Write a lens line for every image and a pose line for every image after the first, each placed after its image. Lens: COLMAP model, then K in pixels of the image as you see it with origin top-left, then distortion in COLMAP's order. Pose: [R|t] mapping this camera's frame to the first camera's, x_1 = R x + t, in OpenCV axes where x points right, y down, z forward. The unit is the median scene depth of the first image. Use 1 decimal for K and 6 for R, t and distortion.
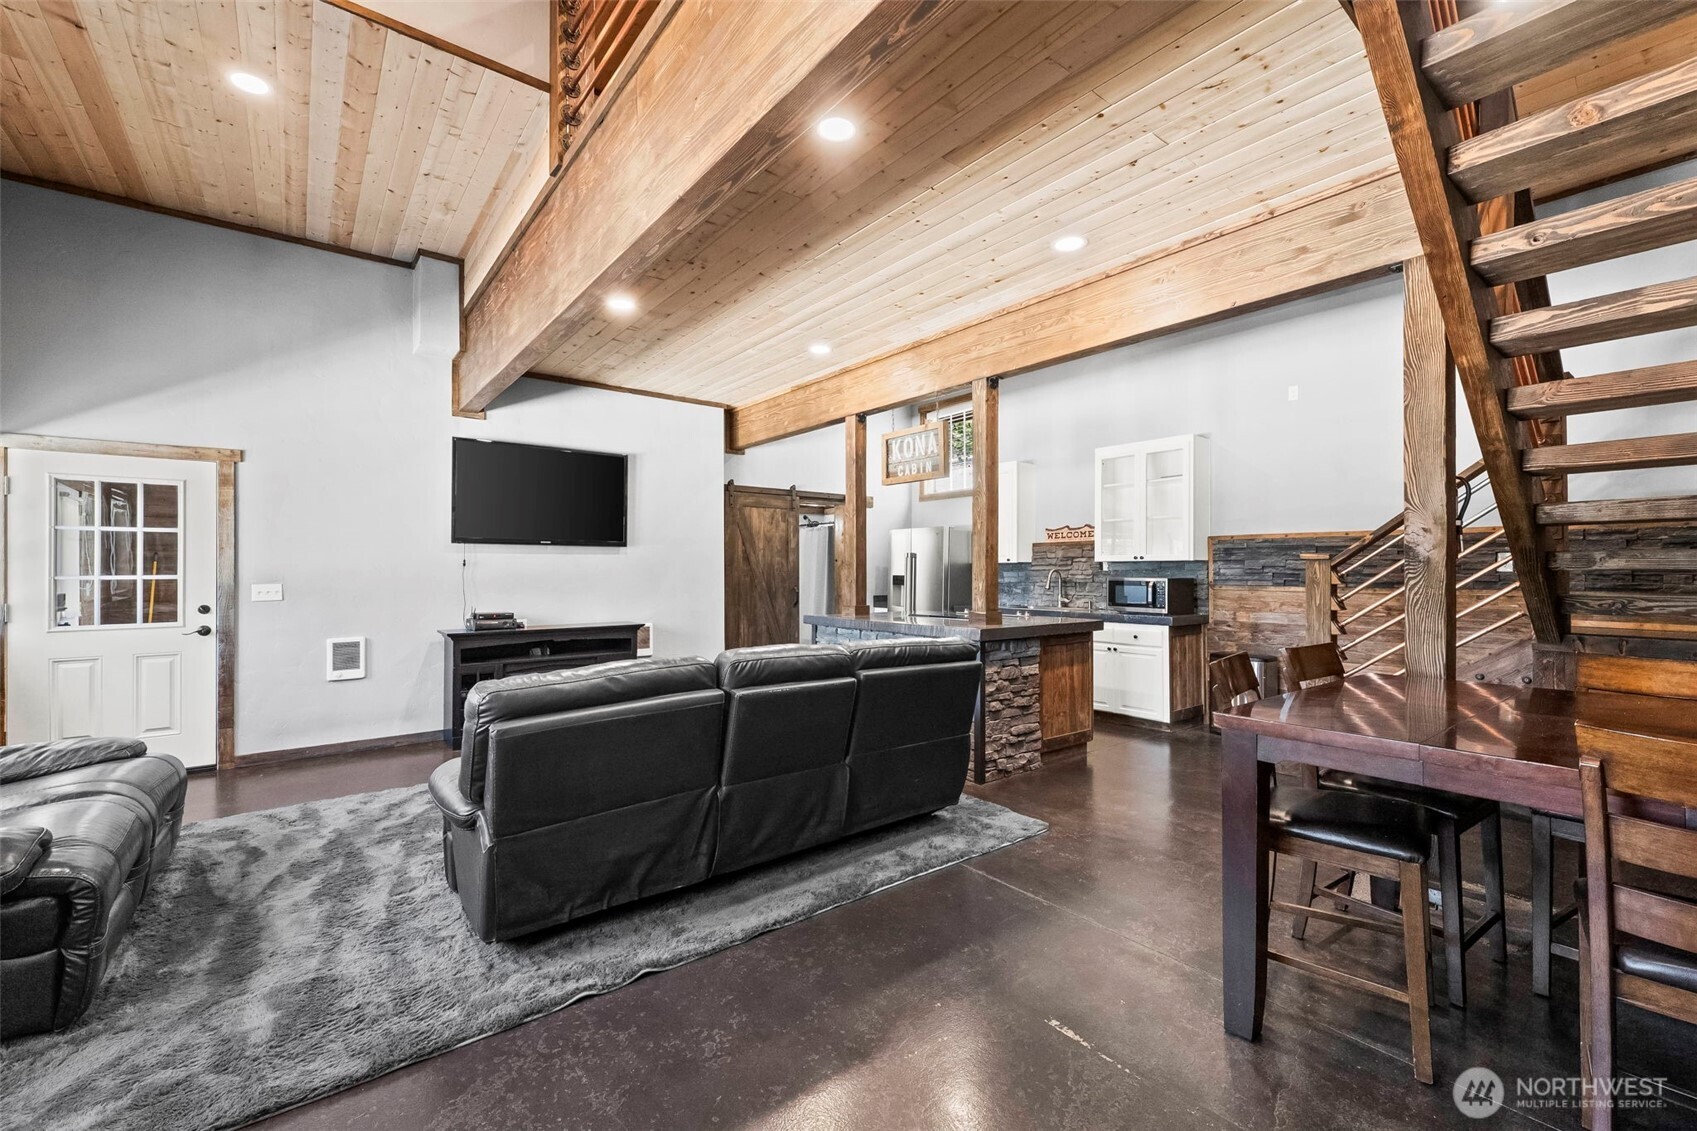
lens RADIAL K [[707.5, 0, 847.5], [0, 707.5, 562.0], [0, 0, 1]] dist [0.000651, 0.000068]
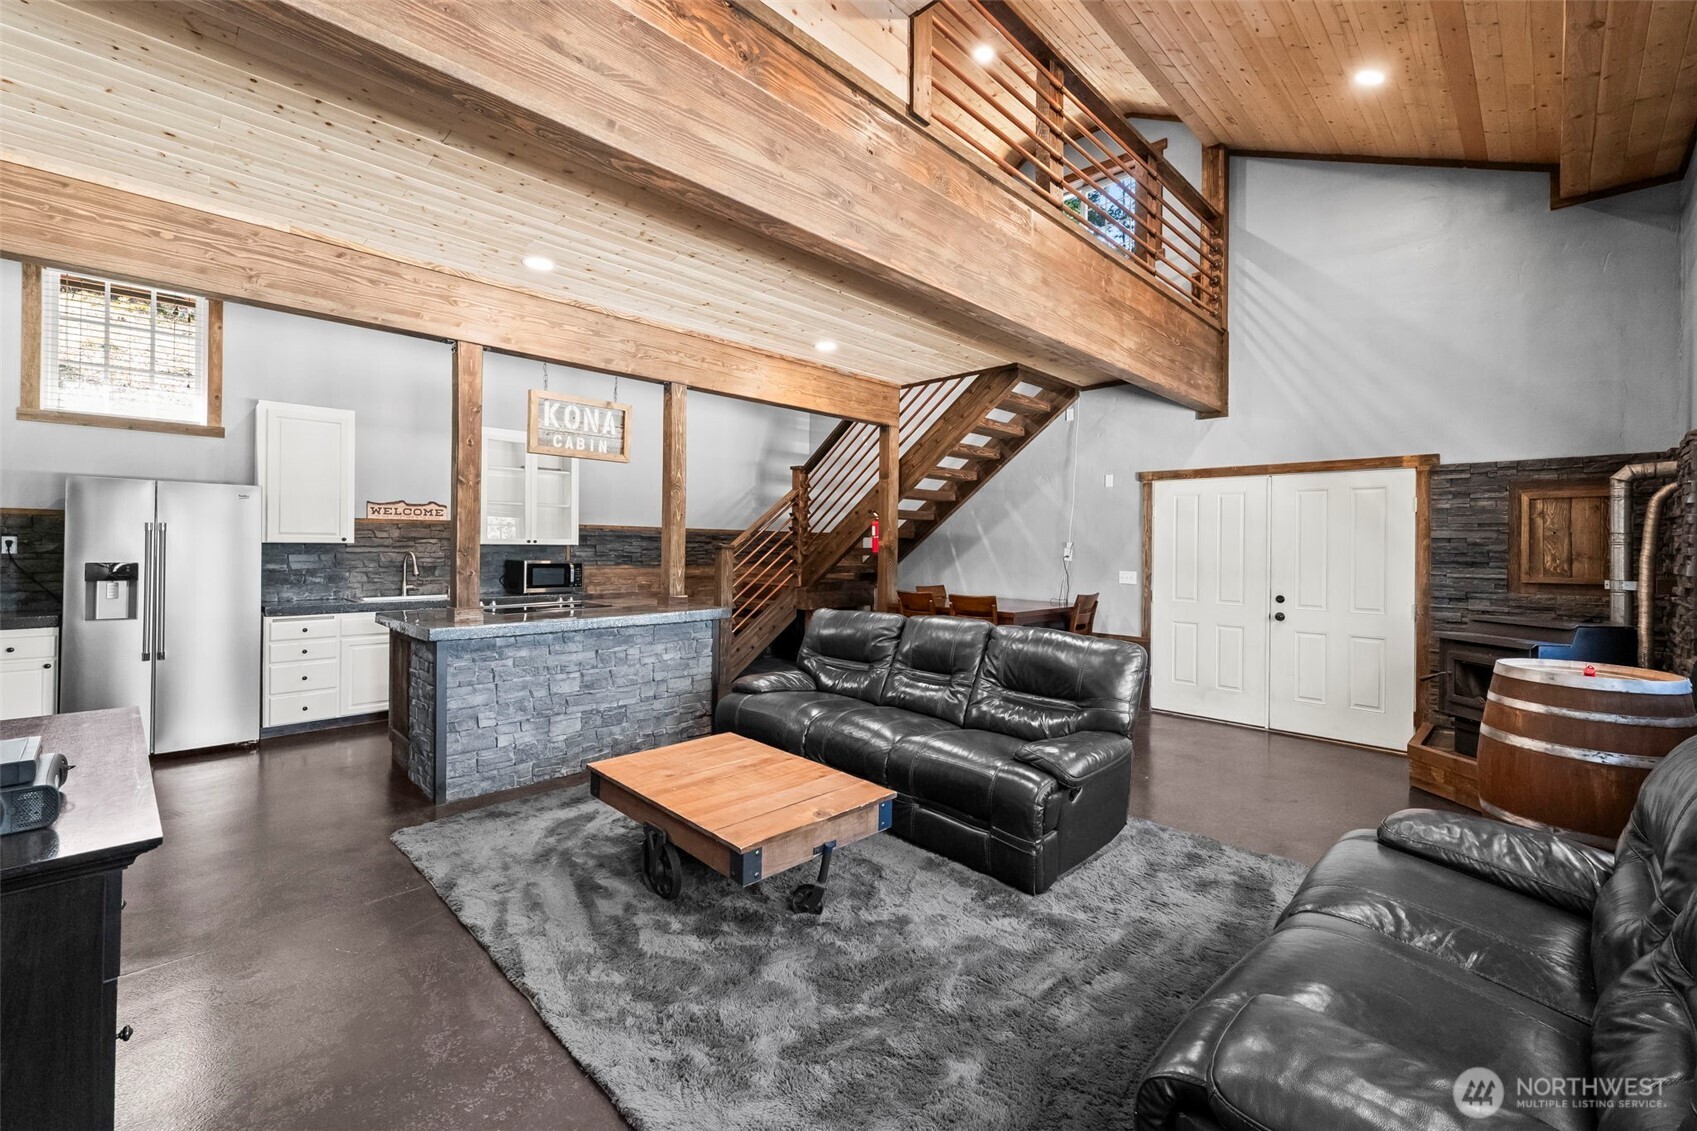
lens RADIAL K [[703.5, 0, 856.5], [0, 703.5, 541.6], [0, 0, 1]] dist [-0.000703, -0.000116]
pose [[-0.130633, 0.006024, 0.991413, -0.790958], [-0.022711, 0.999701, -0.009067, -0.008391], [-0.991171, -0.023701, -0.130457, 0.735999]]
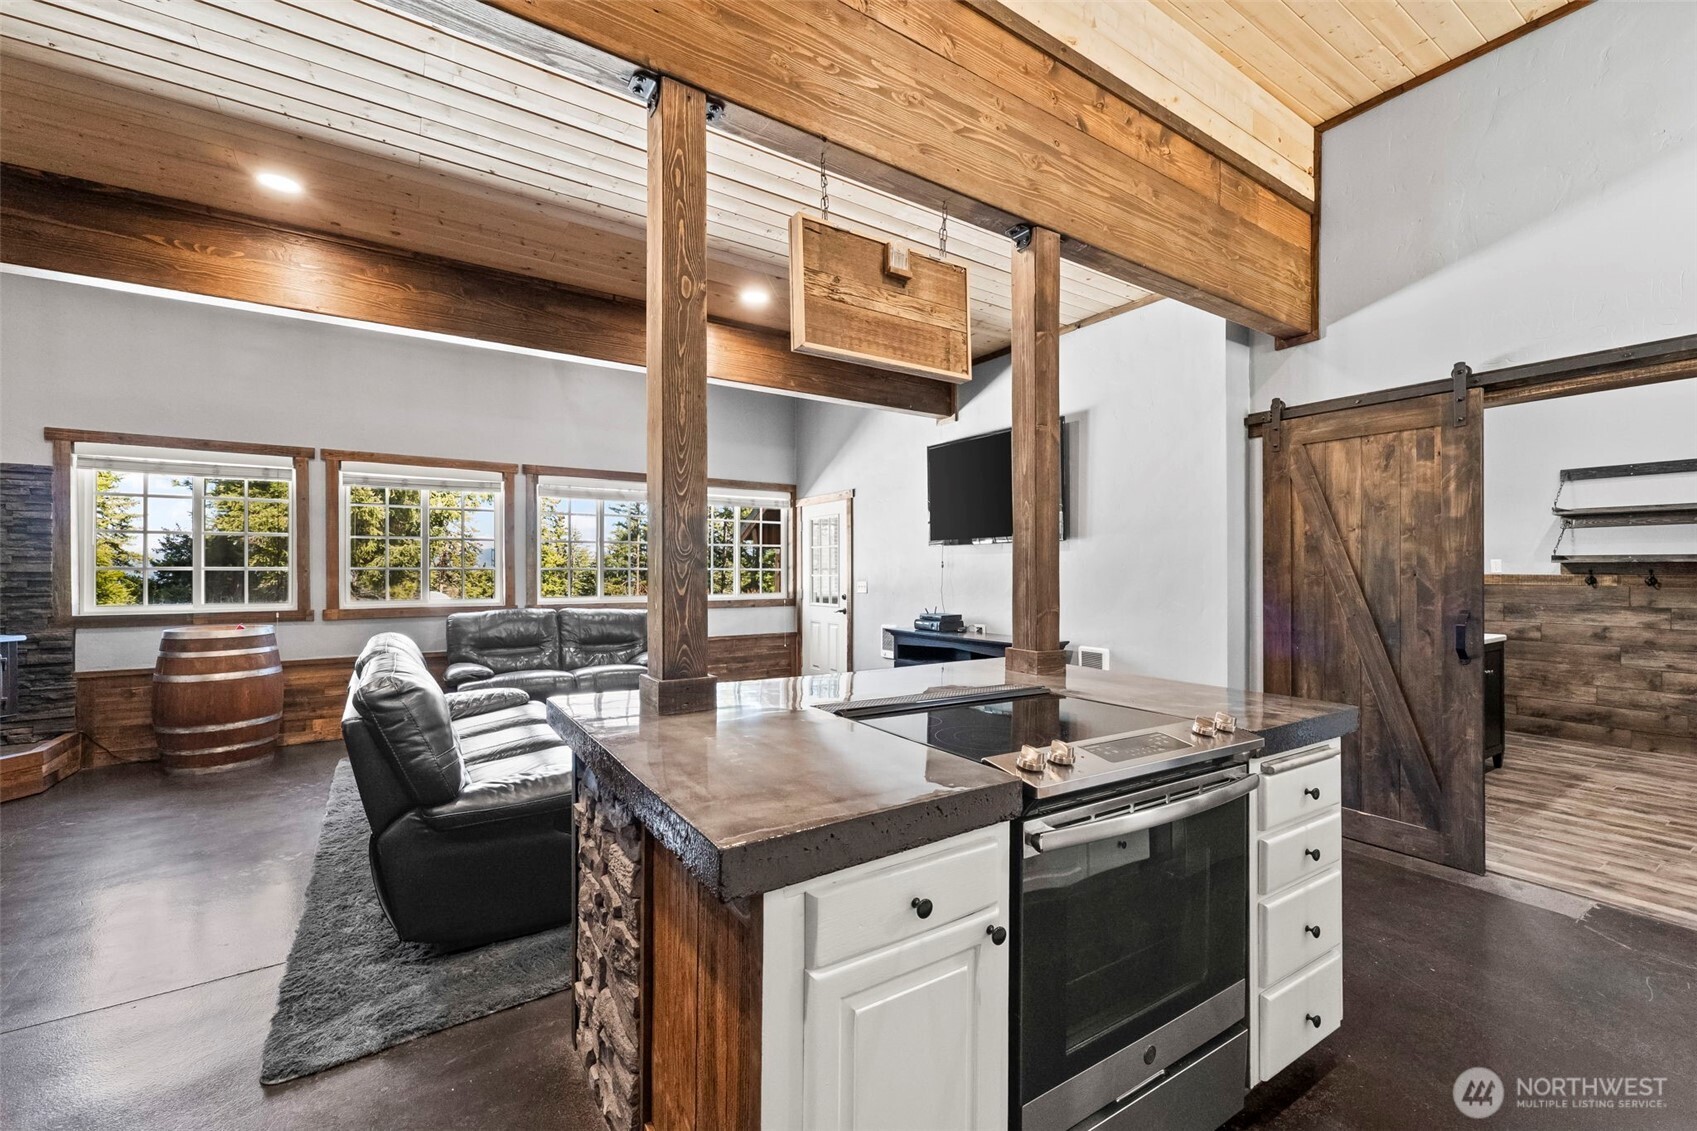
lens RADIAL K [[694.2, 0, 852.1], [0, 694.2, 567.2], [0, 0, 1]] dist [0.002155, 0.000374]
pose [[-0.080053, -0.004721, -0.996779, 0.495484], [0.011257, 0.999921, -0.005639, 0.009765], [0.996727, -0.011672, -0.079993, 0.967910]]
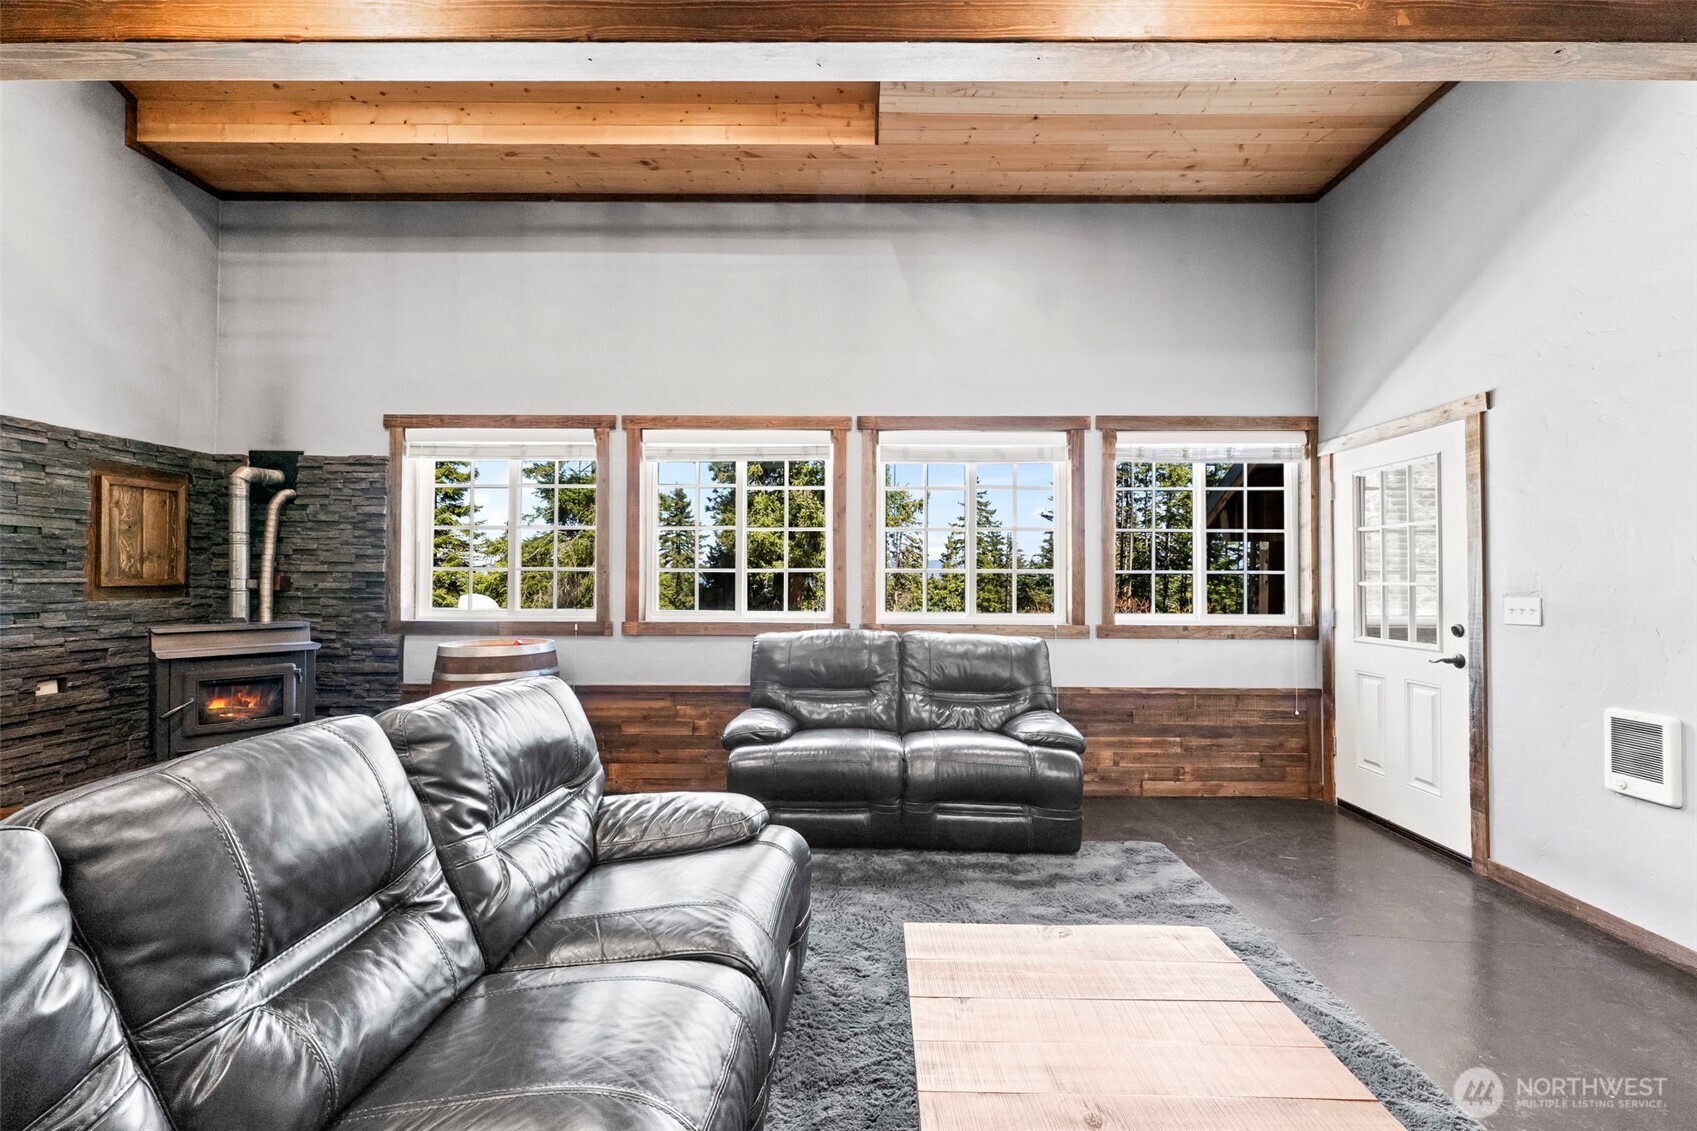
lens RADIAL K [[697.9, 0, 864.0], [0, 697.9, 567.3], [0, 0, 1]] dist [0.001749, 0.000102]
pose [[-0.622004, -0.014074, -0.782887, 0.003236], [0.004637, 0.999755, -0.021657, 0.013986], [0.783000, -0.017101, -0.621786, 0.825938]]
